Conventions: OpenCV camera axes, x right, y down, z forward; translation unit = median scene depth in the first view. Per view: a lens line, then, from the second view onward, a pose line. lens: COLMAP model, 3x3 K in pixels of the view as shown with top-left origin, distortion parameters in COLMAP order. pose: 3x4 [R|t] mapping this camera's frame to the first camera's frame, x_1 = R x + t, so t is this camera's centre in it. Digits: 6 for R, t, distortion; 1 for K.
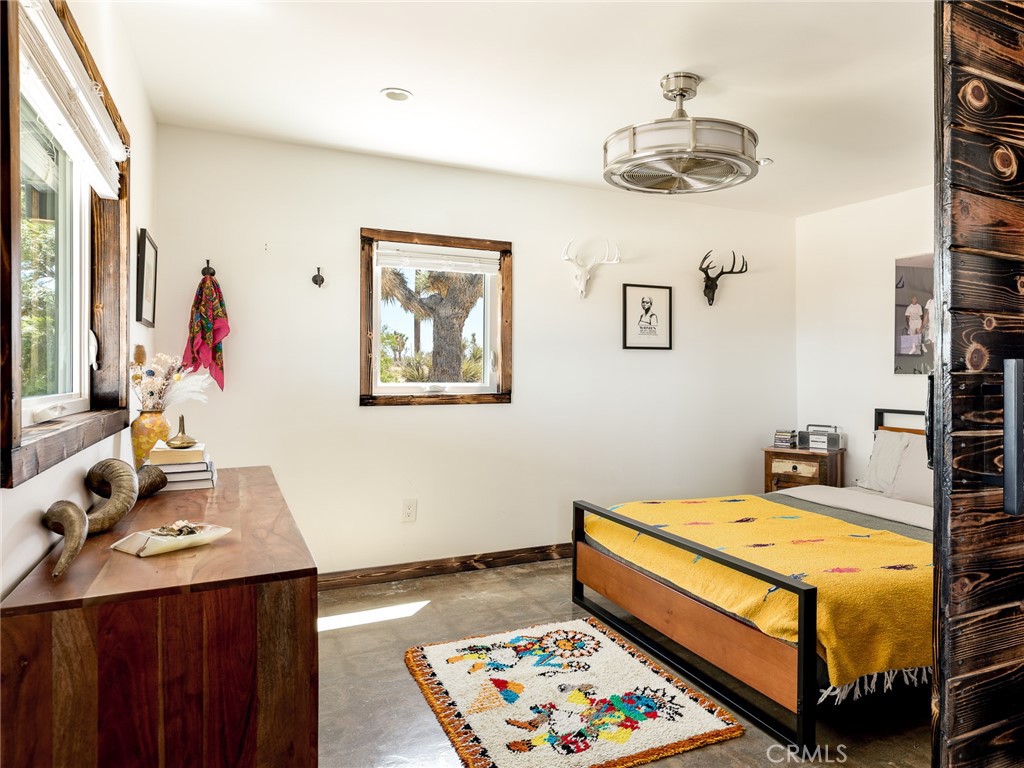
lens RADIAL K [[775.5, 0, 512.0], [0, 775.5, 384.0], [0, 0, 1]] dist [-0.001886, 0.004063]
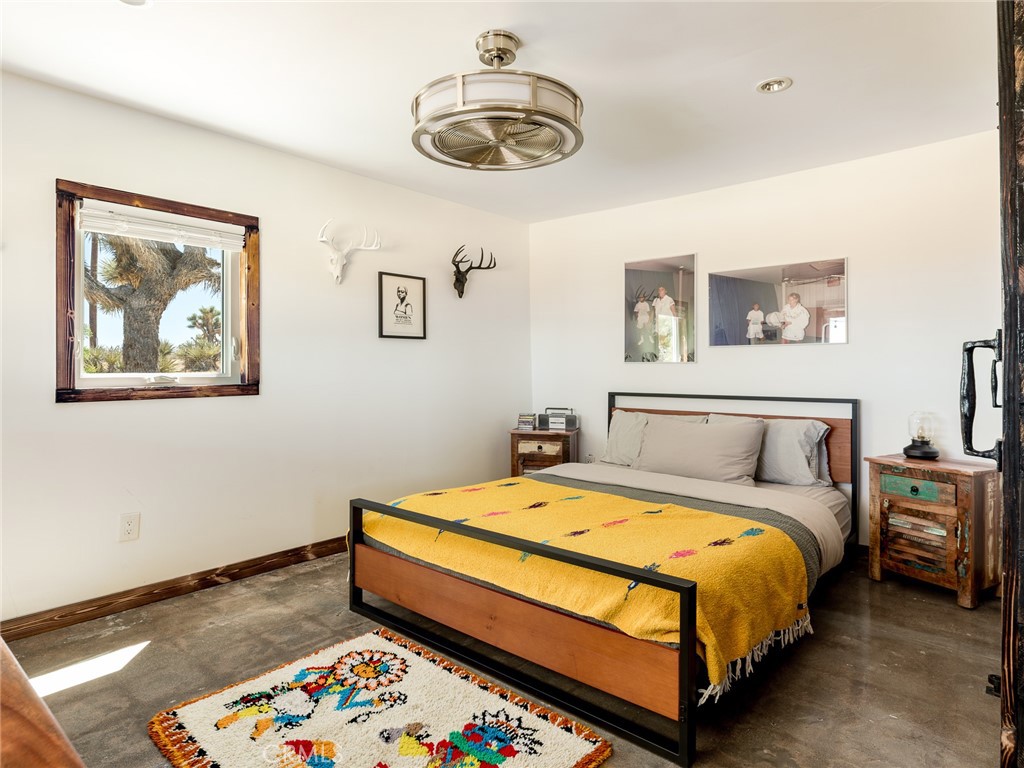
lens RADIAL K [[623.4, 0, 510.8], [0, 623.4, 374.3], [0, 0, 1]] dist [-0.006021, -0.001326]
pose [[0.887067, -0.007566, 0.461579, -0.093137], [0.009877, 0.999948, -0.002592, 0.006667], [-0.461535, 0.006858, 0.887095, 0.267682]]
